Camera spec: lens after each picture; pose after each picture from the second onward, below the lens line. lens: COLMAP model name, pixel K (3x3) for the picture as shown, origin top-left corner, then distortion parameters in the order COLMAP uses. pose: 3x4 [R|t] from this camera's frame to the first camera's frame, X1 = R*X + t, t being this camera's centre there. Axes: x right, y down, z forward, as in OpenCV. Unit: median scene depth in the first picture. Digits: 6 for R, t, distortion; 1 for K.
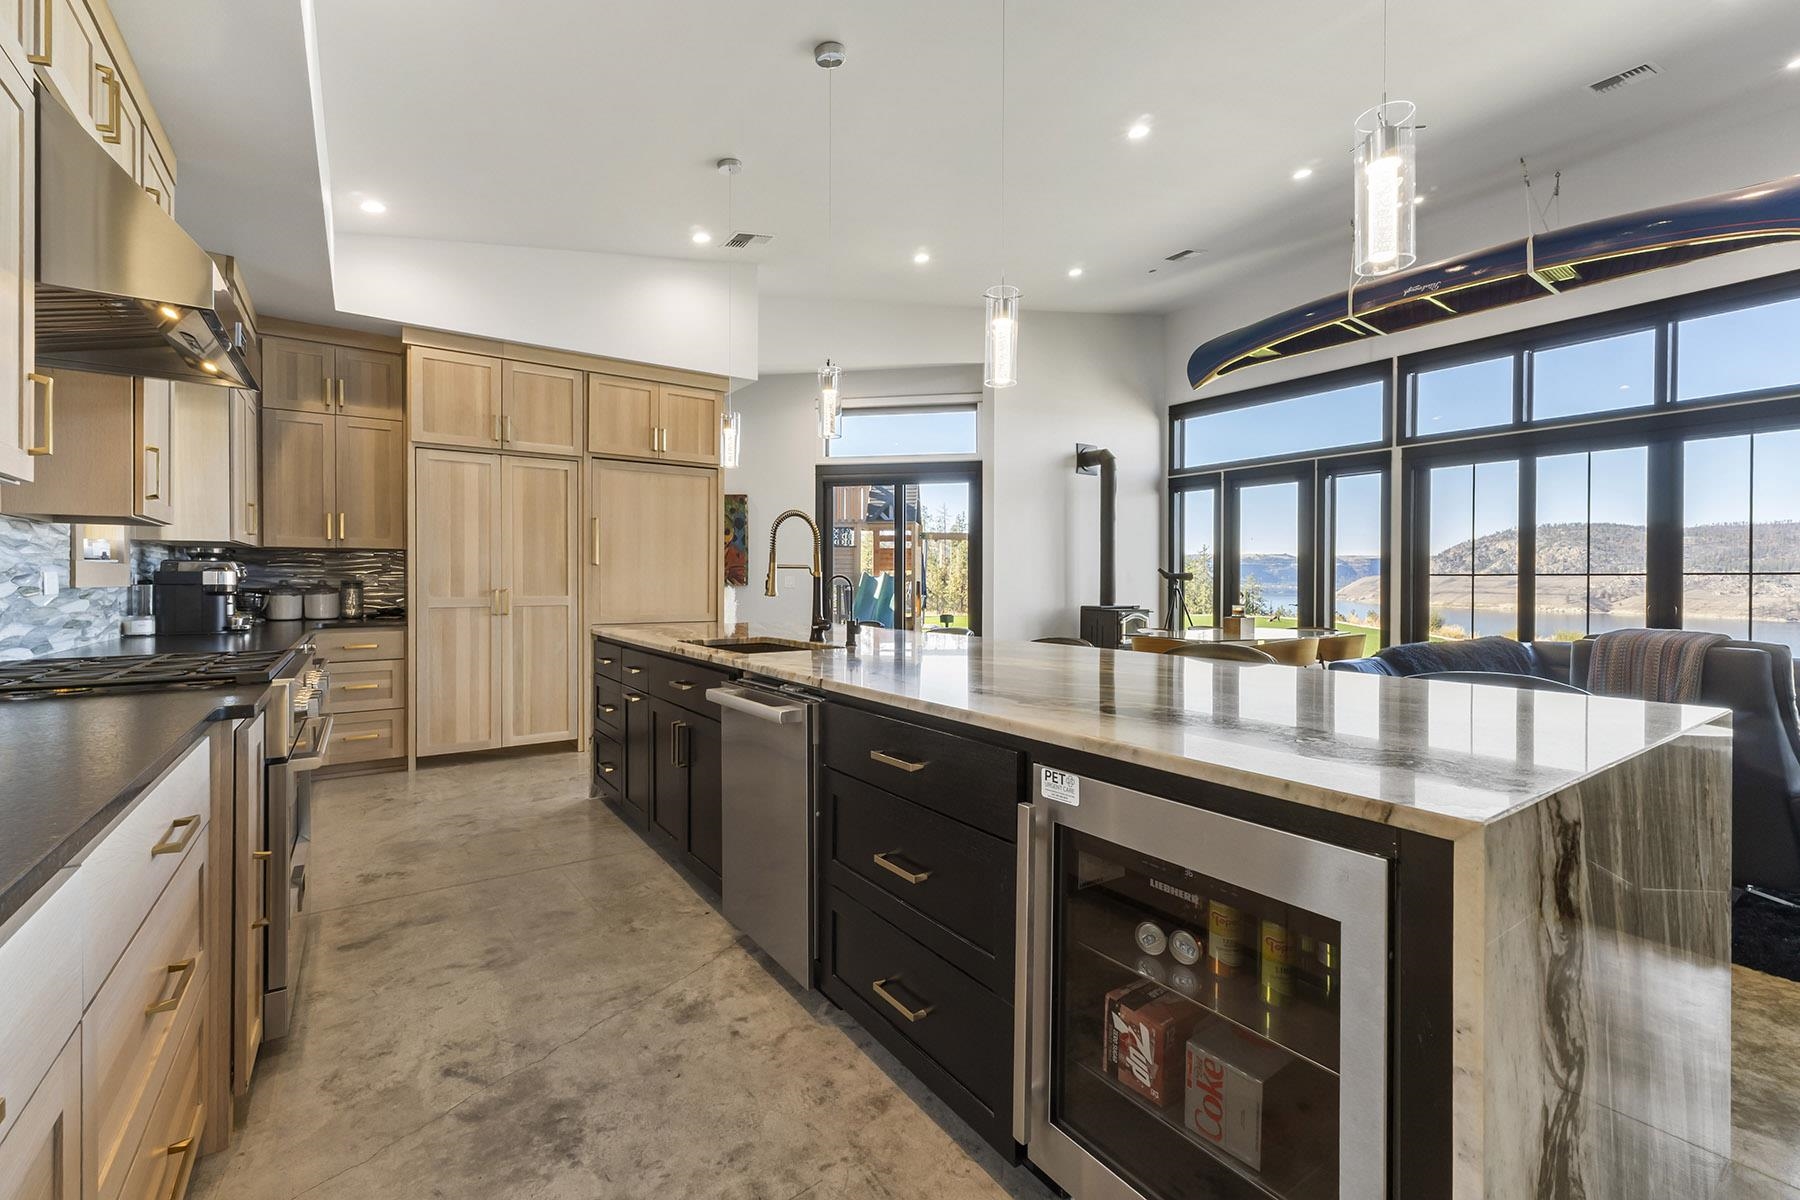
lens RADIAL K [[763.3, 0, 899.9], [0, 763.3, 588.5], [0, 0, 1]] dist [0.005933, 0.000107]
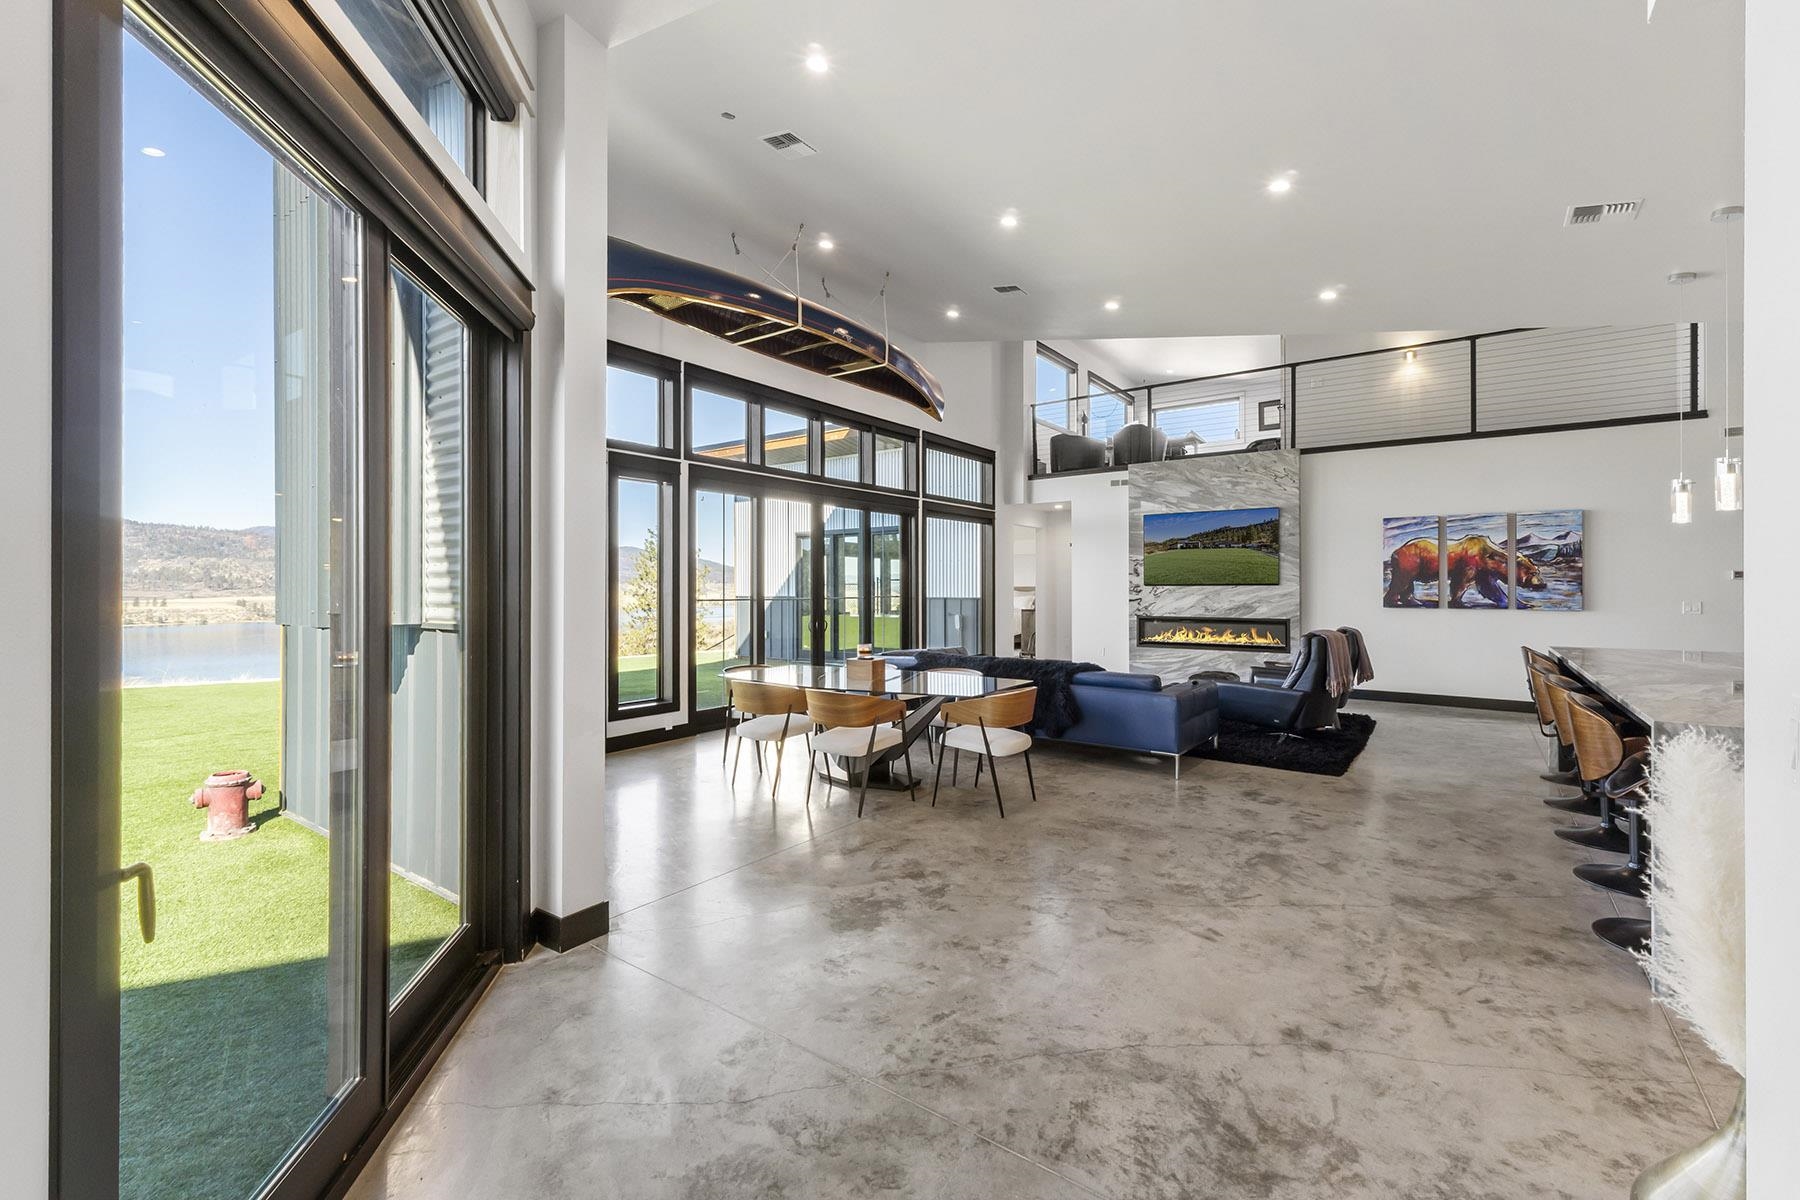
lens RADIAL K [[763.3, 0, 895.5], [0, 763.3, 576.4], [0, 0, 1]] dist [0.005933, 0.000107]
pose [[-0.322443, 0.010871, 0.946527, -0.435008], [0.010573, 0.999913, -0.007883, -0.056936], [-0.946530, 0.007466, -0.322530, 1.600381]]
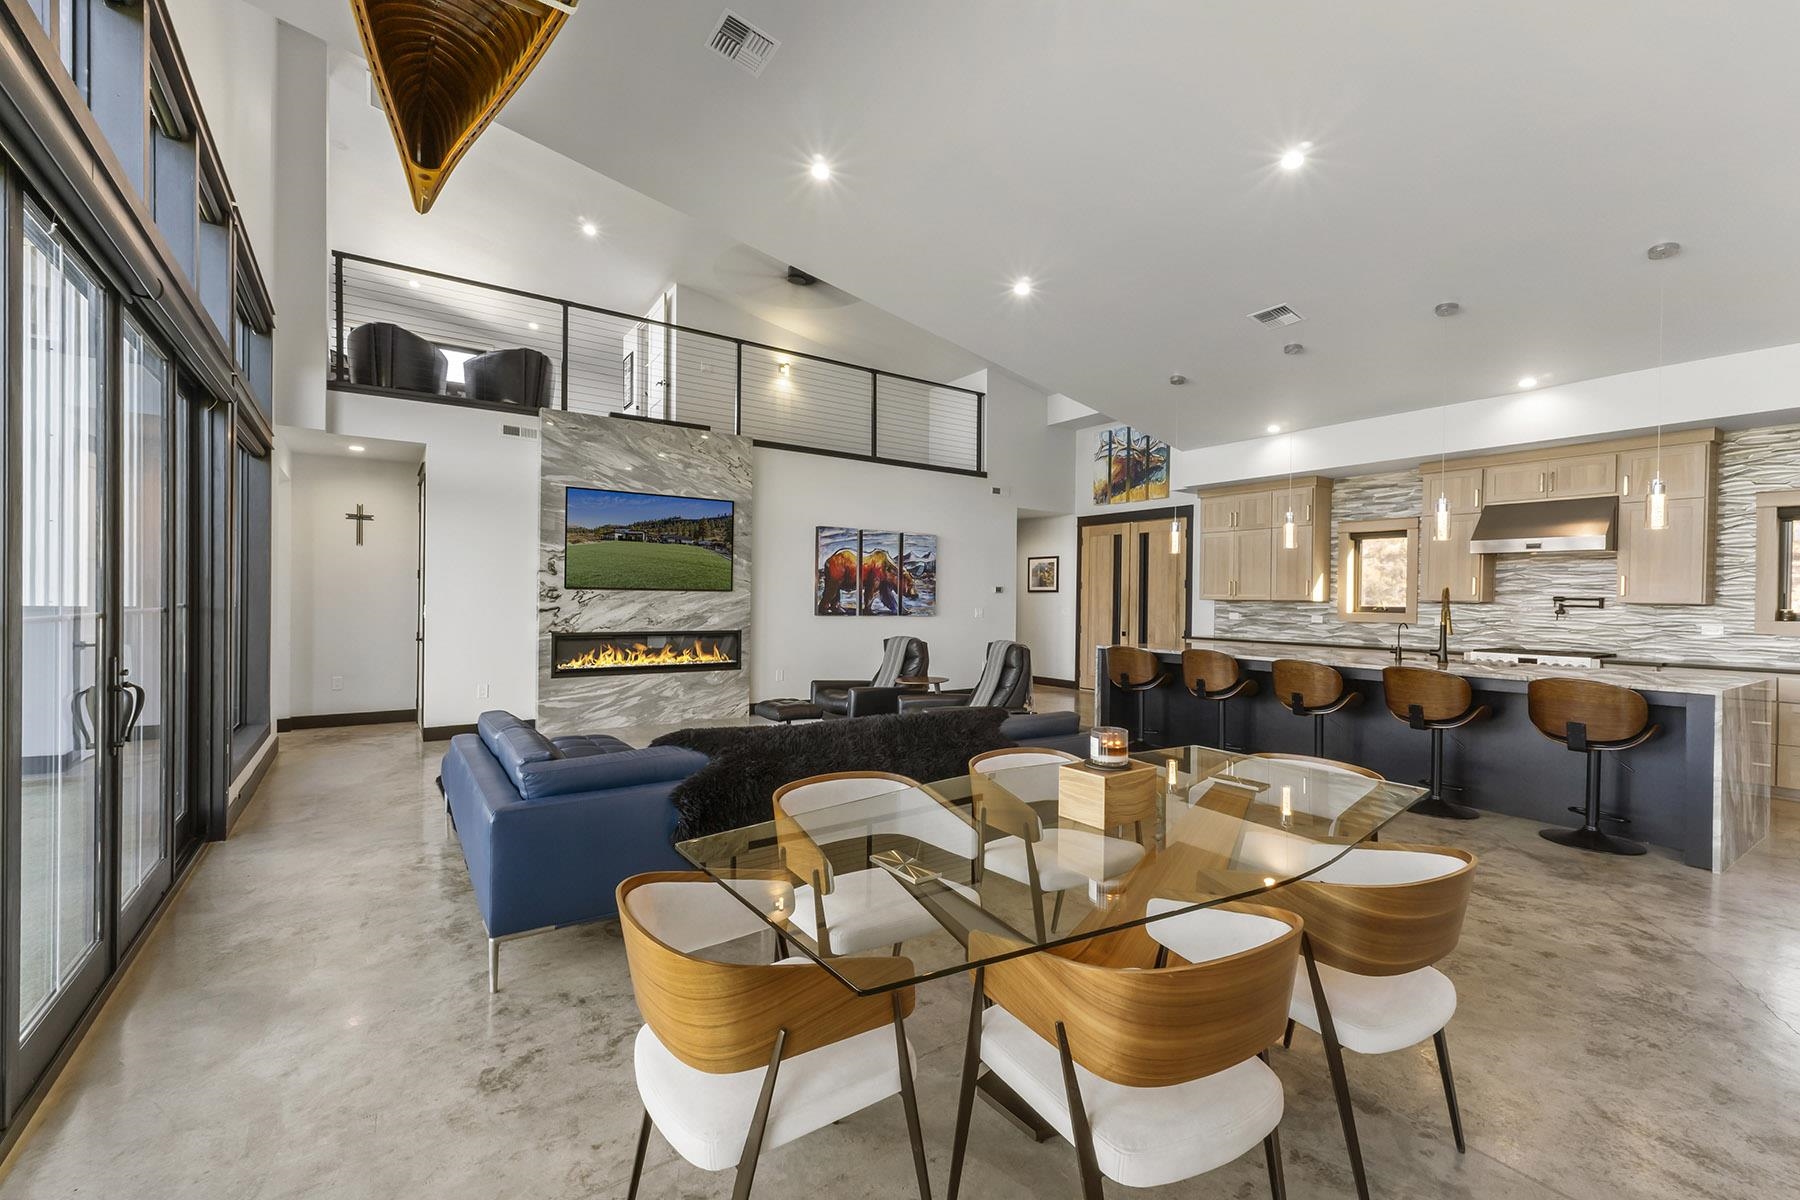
lens RADIAL K [[763.3, 0, 896.6], [0, 763.3, 595.2], [0, 0, 1]] dist [0.005933, 0.000107]
pose [[-0.999893, -0.014380, 0.002558, 0.695798], [-0.014365, 0.999881, 0.005677, -0.046807], [-0.002639, 0.005639, -0.999981, 1.719390]]
